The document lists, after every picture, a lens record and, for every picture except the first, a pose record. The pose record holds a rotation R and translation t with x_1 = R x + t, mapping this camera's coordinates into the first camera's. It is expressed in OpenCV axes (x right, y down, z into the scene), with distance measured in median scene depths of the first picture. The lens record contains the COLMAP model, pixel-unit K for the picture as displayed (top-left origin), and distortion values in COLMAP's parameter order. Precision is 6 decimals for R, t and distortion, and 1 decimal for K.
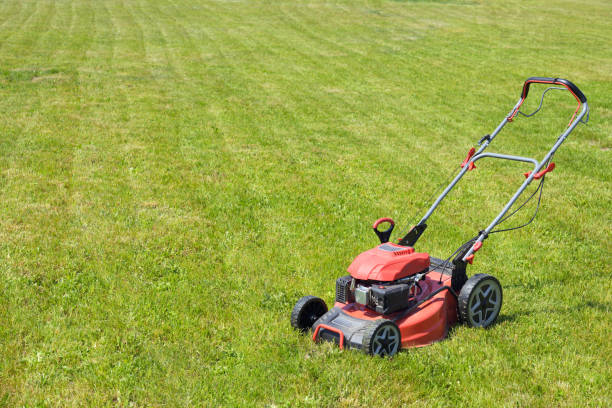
lens RADIAL K [[979.0, 0, 306.0], [0, 979.0, 204.0], [0, 0, 1]] dist [-0.014089, 0.004819]
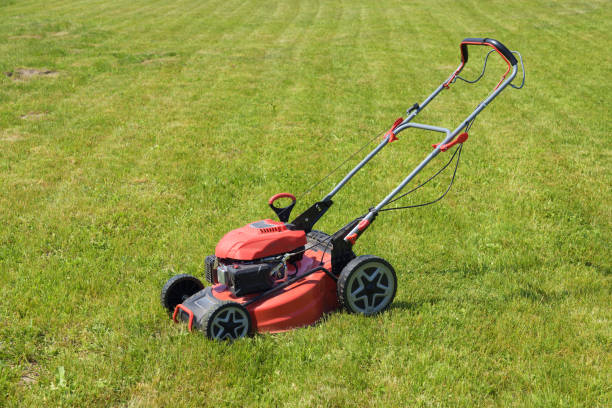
lens RADIAL K [[979.0, 0, 306.0], [0, 979.0, 204.0], [0, 0, 1]] dist [-0.014089, 0.004819]
pose [[0.977347, 0.011767, -0.211317, 0.316794], [-0.008578, 0.999835, 0.015999, 0.009965], [0.211470, -0.013824, 0.977287, 0.103529]]
